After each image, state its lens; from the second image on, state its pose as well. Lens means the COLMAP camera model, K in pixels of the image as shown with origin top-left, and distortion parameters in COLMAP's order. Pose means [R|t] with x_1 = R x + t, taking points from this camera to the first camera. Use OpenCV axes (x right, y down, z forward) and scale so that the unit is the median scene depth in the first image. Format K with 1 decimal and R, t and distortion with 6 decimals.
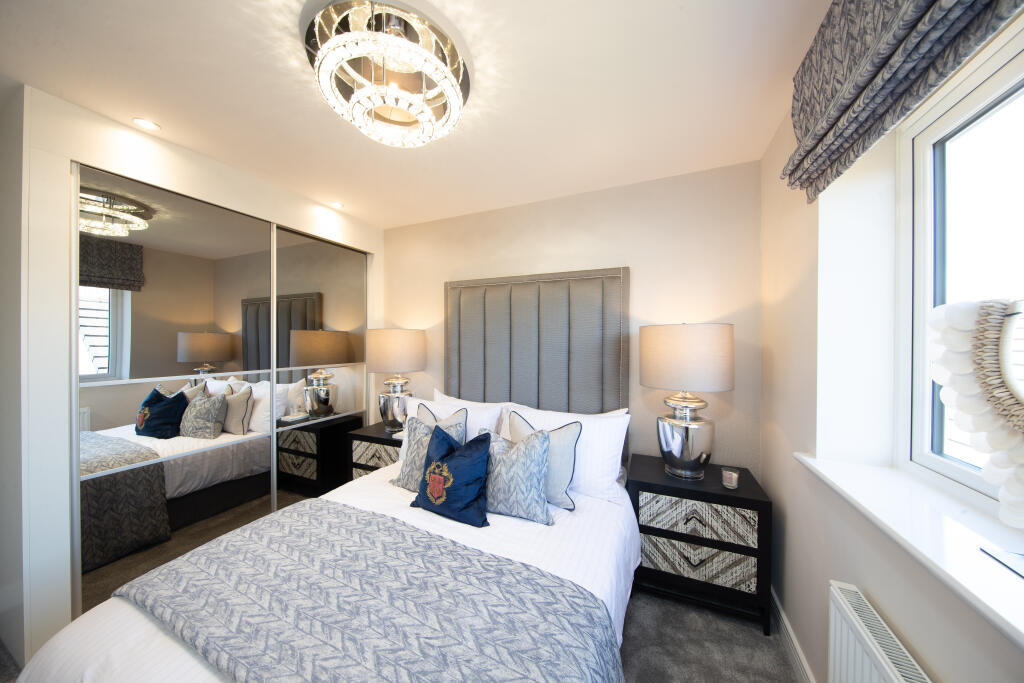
lens RADIAL K [[323.3, 0, 515.0], [0, 323.3, 342.2], [0, 0, 1]] dist [0.000725, -0.000009]
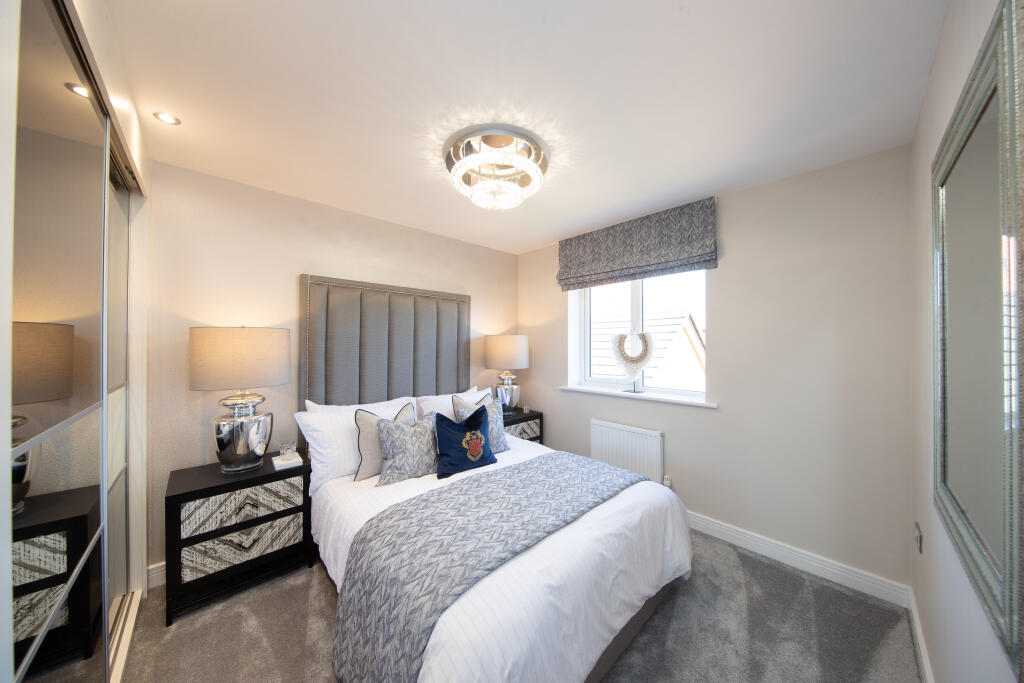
lens RADIAL K [[323.3, 0, 515.0], [0, 323.3, 342.2], [0, 0, 1]] dist [0.000725, -0.000009]
pose [[0.380060, 0.002719, 0.924958, -1.002659], [0.005721, 0.999970, -0.005290, 0.000664], [-0.924944, 0.007303, 0.380033, 0.213238]]
